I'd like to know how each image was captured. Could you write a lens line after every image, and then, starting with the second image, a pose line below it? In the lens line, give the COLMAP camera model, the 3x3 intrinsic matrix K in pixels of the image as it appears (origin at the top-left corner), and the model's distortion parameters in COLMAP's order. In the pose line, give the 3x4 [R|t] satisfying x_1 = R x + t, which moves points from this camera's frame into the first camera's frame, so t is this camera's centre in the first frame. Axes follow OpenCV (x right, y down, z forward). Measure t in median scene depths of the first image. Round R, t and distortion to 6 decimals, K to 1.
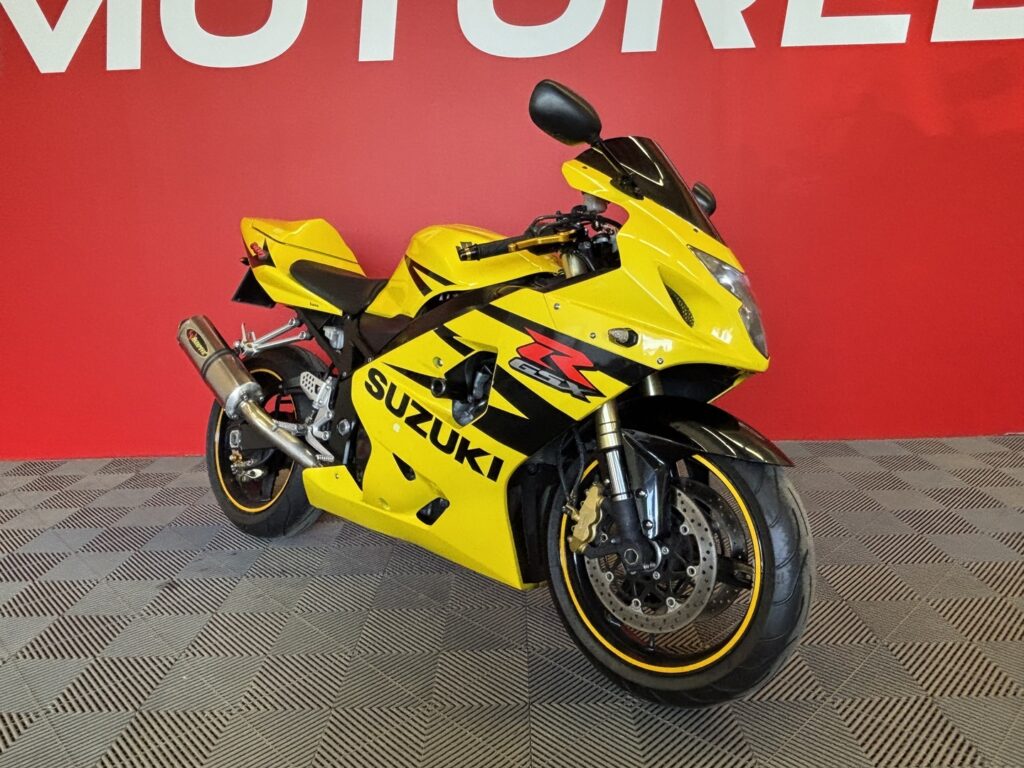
lens RADIAL K [[746.8, 0, 512.0], [0, 746.8, 384.0], [0, 0, 1]] dist [0.023489, -0.000547]
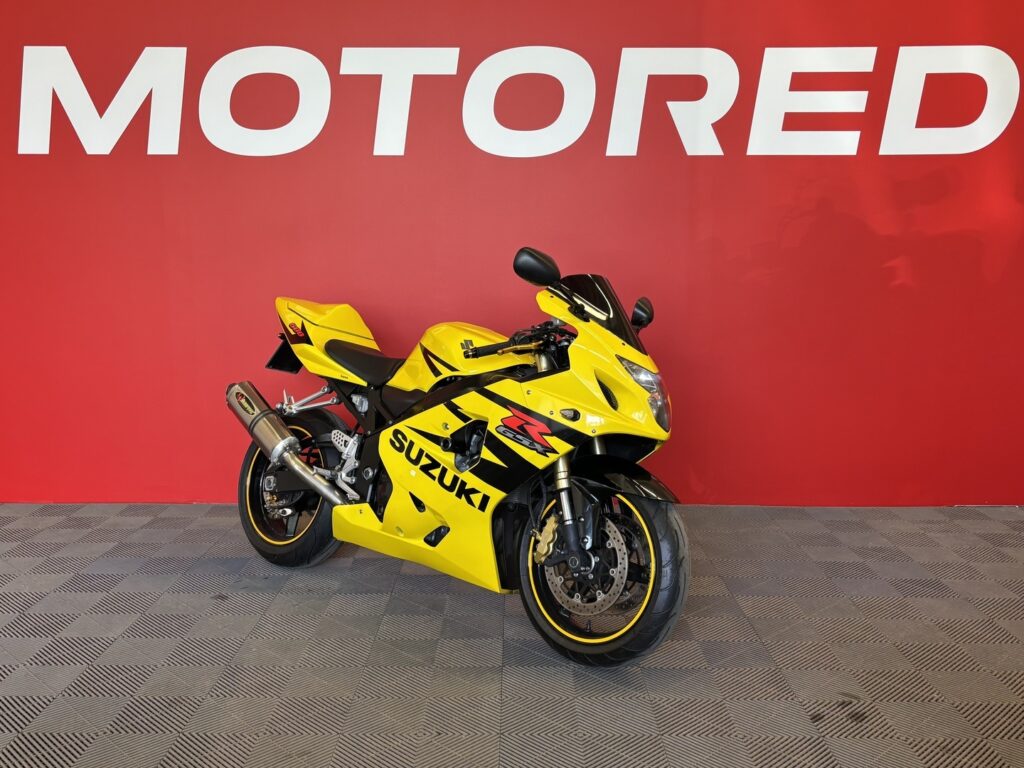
lens RADIAL K [[985.7, 0, 517.7], [0, 985.7, 387.5], [0, 0, 1]] dist [0.097150, -0.005553]
pose [[0.999488, 0.030668, 0.009164, 0.017465], [-0.030050, 0.997664, -0.061341, 0.007345], [-0.011024, 0.061034, 0.998075, -0.863241]]
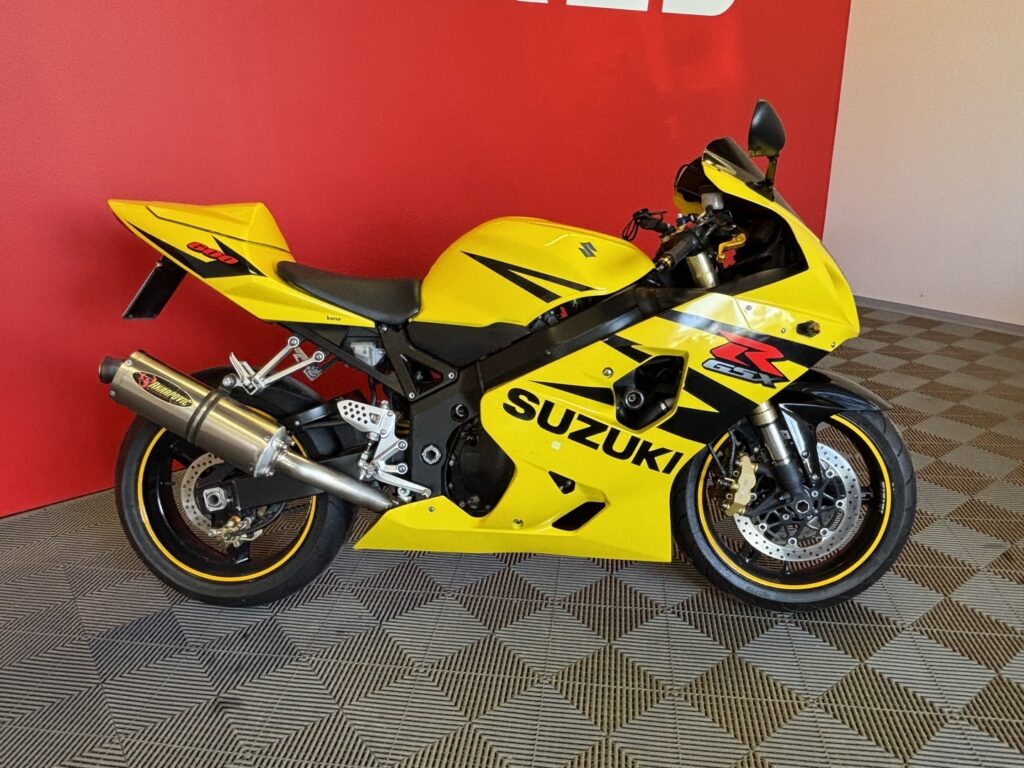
lens RADIAL K [[746.8, 0, 512.0], [0, 746.8, 384.0], [0, 0, 1]] dist [0.023489, -0.000547]
pose [[0.799406, -0.192150, 0.569234, -0.760574], [0.117230, 0.979152, 0.165890, -0.191797], [-0.589242, -0.065882, 0.805266, 0.278378]]
